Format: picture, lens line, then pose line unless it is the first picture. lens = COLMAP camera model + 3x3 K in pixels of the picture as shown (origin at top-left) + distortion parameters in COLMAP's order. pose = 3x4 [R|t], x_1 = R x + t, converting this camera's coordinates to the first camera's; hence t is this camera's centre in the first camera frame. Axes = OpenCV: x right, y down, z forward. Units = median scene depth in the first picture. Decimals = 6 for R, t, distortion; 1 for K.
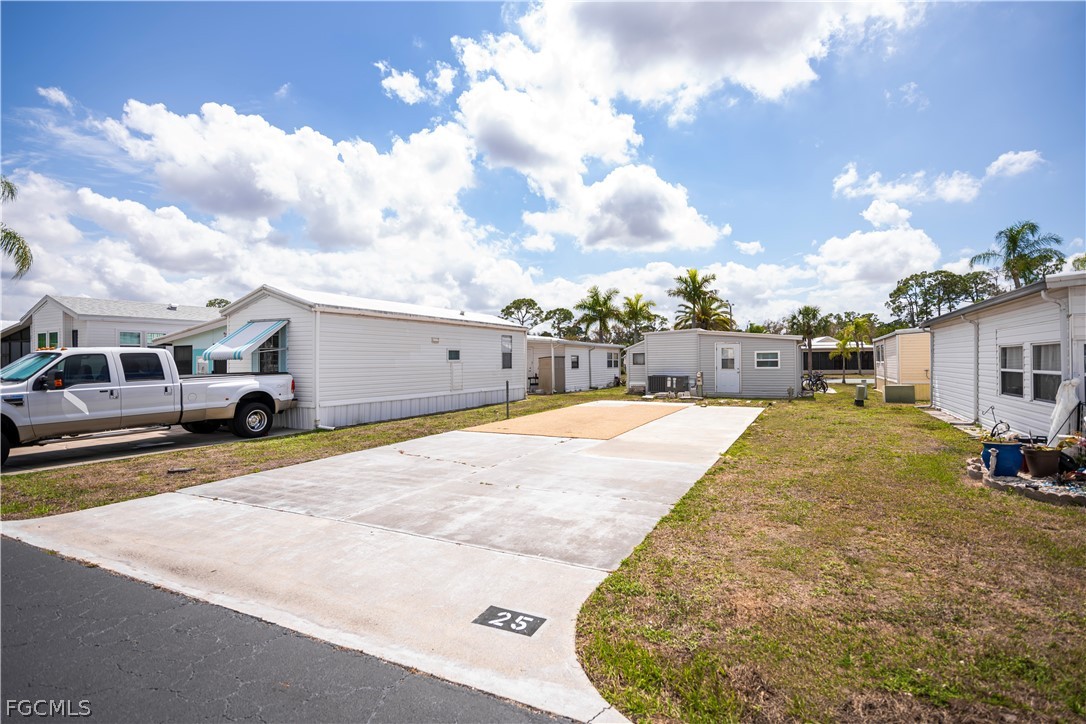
lens RADIAL K [[532.2, 0, 543.0], [0, 532.2, 362.0], [0, 0, 1]] dist [-0.004649, -0.001306]
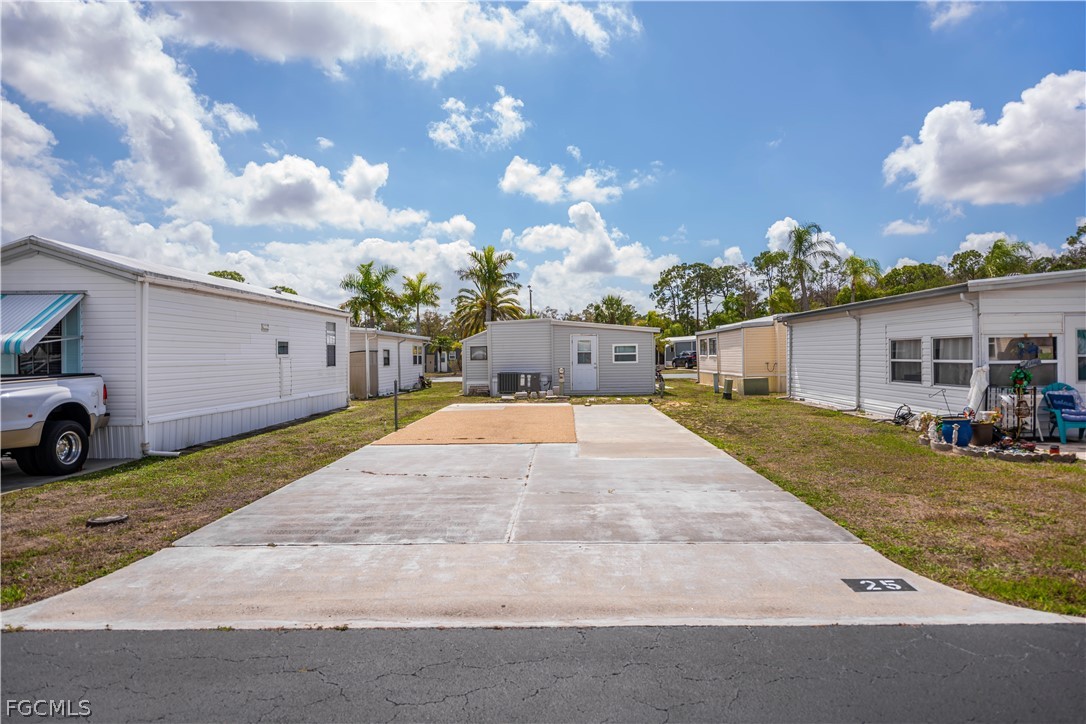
lens RADIAL K [[672.4, 0, 543.0], [0, 672.4, 362.0], [0, 0, 1]] dist [0.002796, 0.002179]
pose [[0.903315, -0.008305, 0.428898, -0.324296], [0.006228, 0.999961, 0.006246, 0.003750], [-0.428933, -0.002971, 0.903331, 0.012019]]
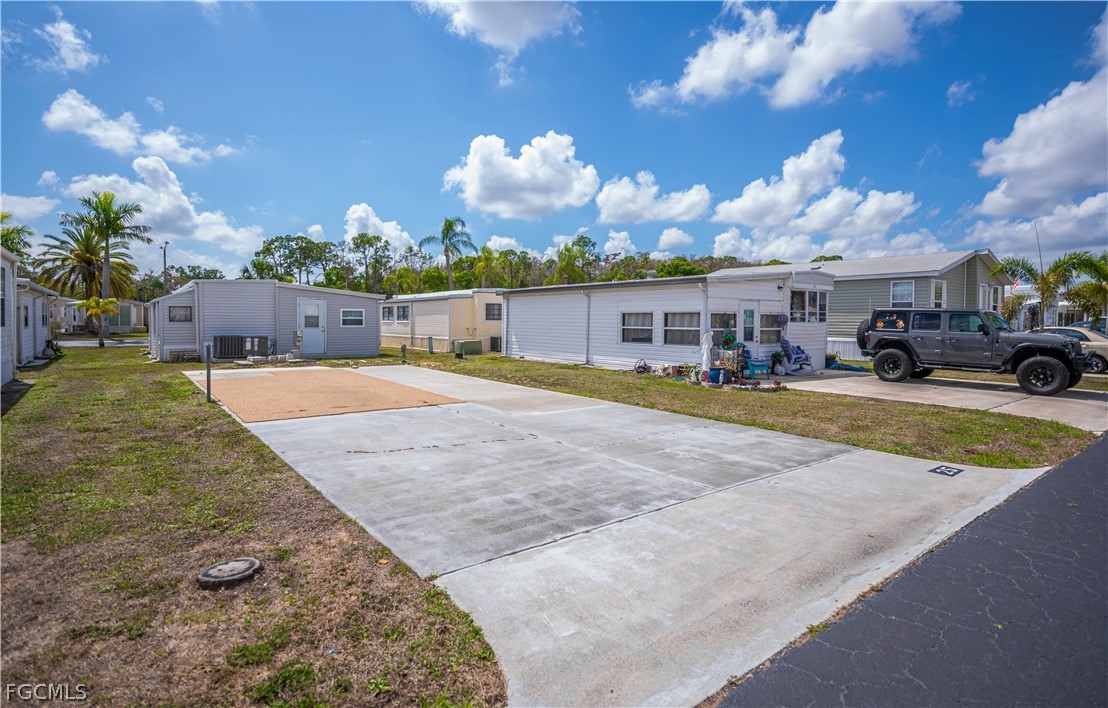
lens RADIAL K [[566.6, 0, 556.4], [0, 566.6, 341.4], [0, 0, 1]] dist [-0.003216, -0.000562]
pose [[0.420904, -0.021961, 0.906839, -0.567201], [-0.010320, 0.999526, 0.028996, 0.007602], [-0.907046, -0.021563, 0.420478, 0.351606]]
